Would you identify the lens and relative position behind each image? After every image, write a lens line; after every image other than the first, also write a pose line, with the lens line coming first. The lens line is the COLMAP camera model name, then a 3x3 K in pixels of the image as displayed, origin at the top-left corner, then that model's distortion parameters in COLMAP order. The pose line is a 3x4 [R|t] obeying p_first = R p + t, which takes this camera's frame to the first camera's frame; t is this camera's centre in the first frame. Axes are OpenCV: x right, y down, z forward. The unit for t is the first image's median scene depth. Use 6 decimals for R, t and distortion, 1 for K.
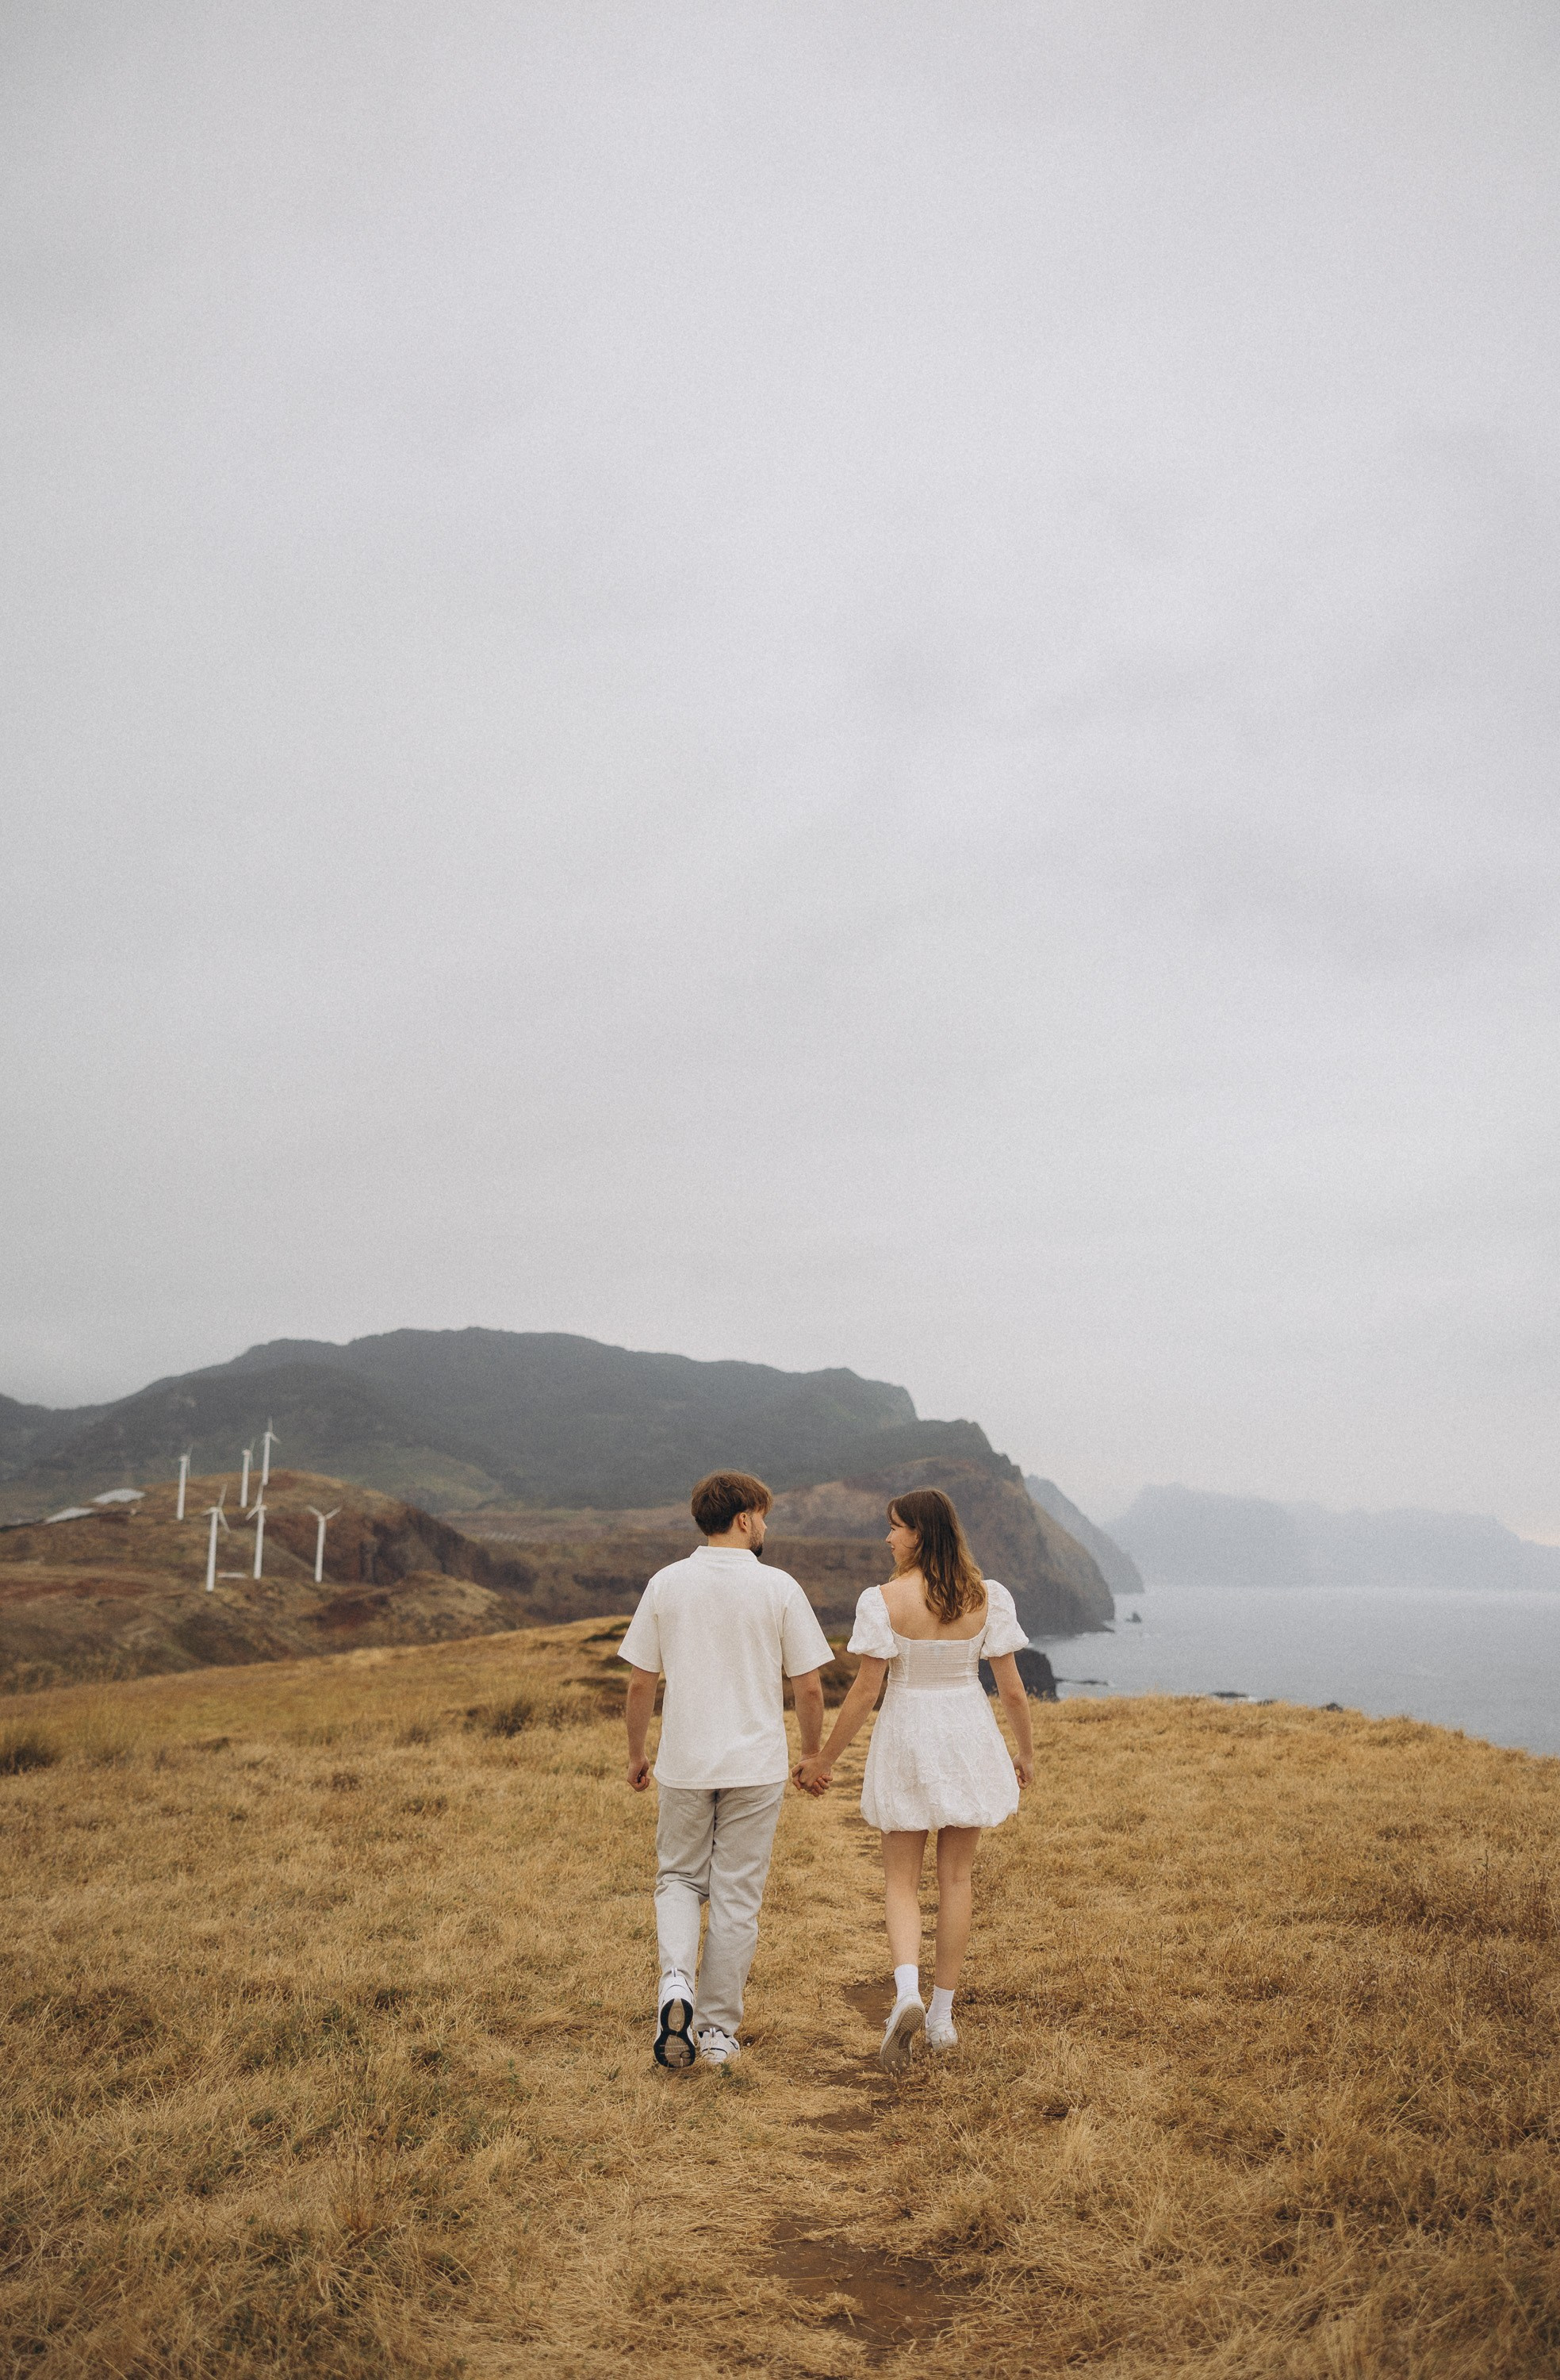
lens RADIAL K [[2323.3, 0, 764.6], [0, 2323.3, 1179.6], [0, 0, 1]] dist [0.009678, 0.000000]
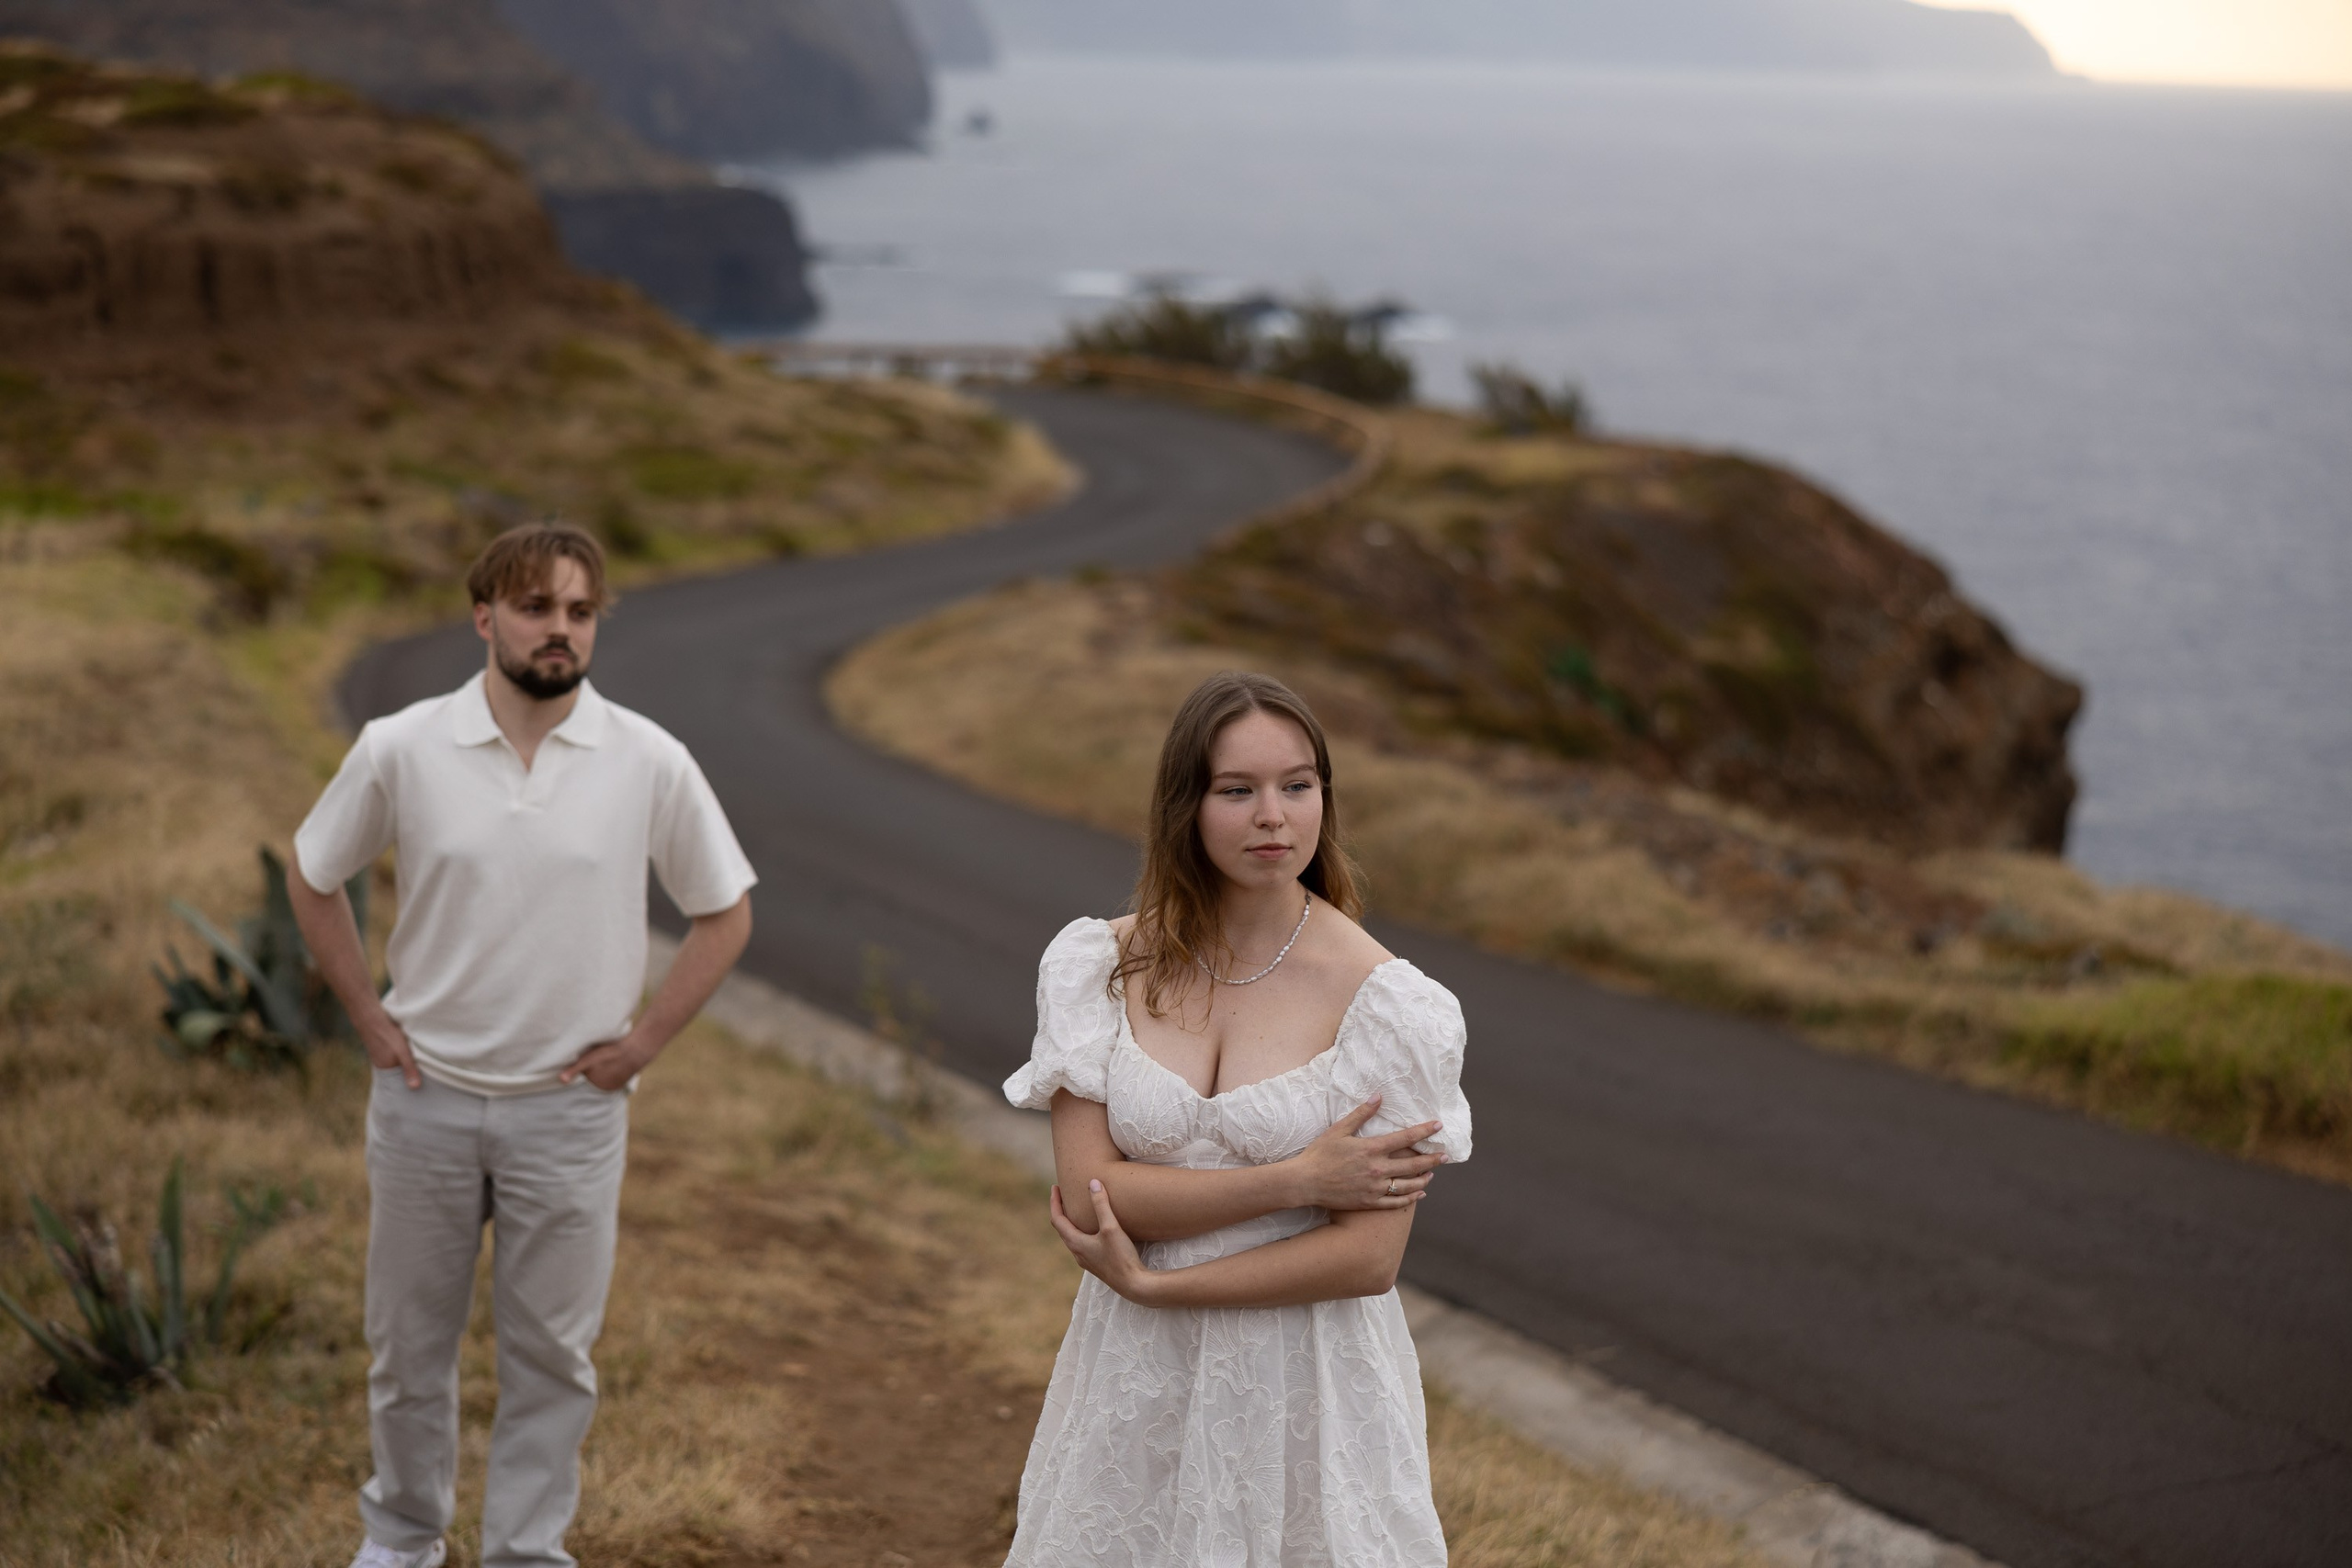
lens RADIAL K [[4474.2, 0, 1194.3], [0, 4474.2, 780.2], [0, 0, 1]] dist [0.038607, 0.000000]
pose [[0.977791, -0.022555, 0.208367, 0.012019], [-0.044360, 0.949397, 0.310930, 0.034161], [-0.204836, -0.313268, 0.927311, 0.124222]]
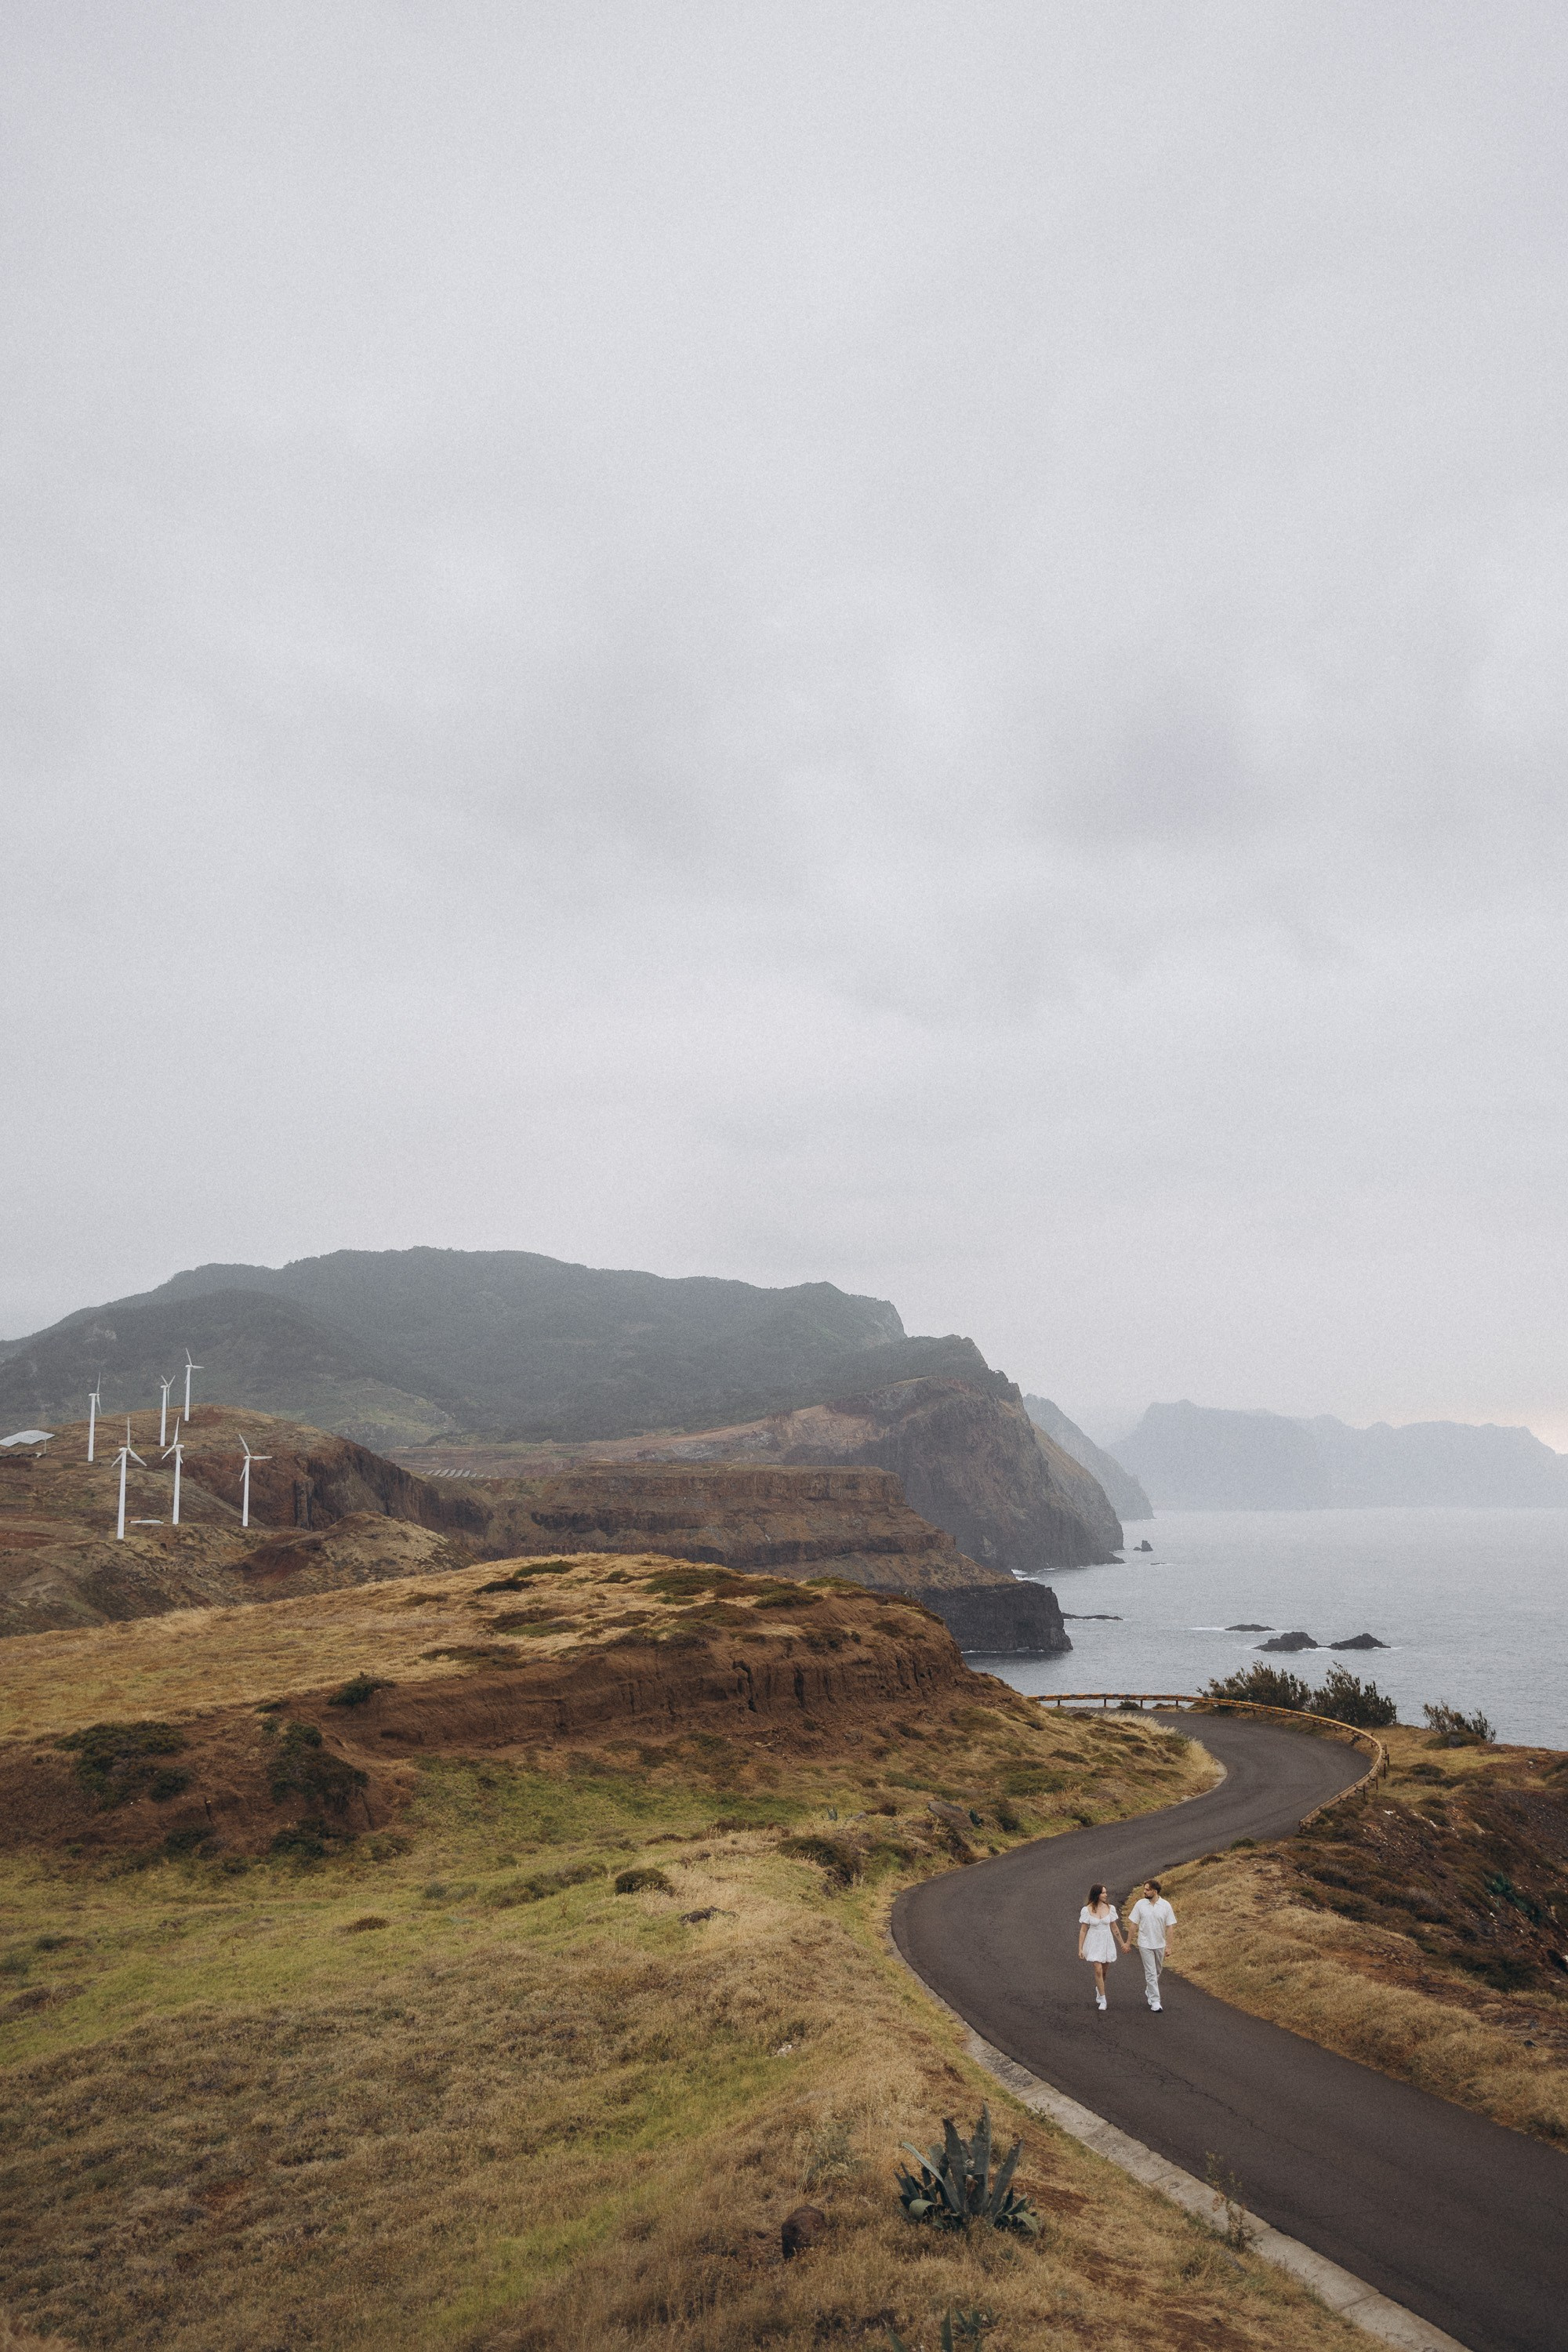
lens RADIAL K [[2257.8, 0, 784.1], [0, 2257.8, 1155.0], [0, 0, 1]] dist [0.019650, 0.000000]
pose [[0.999673, -0.020665, 0.015071, 0.006054], [0.020518, 0.999741, 0.009861, 0.022544], [-0.015270, -0.009548, 0.999838, 0.112331]]
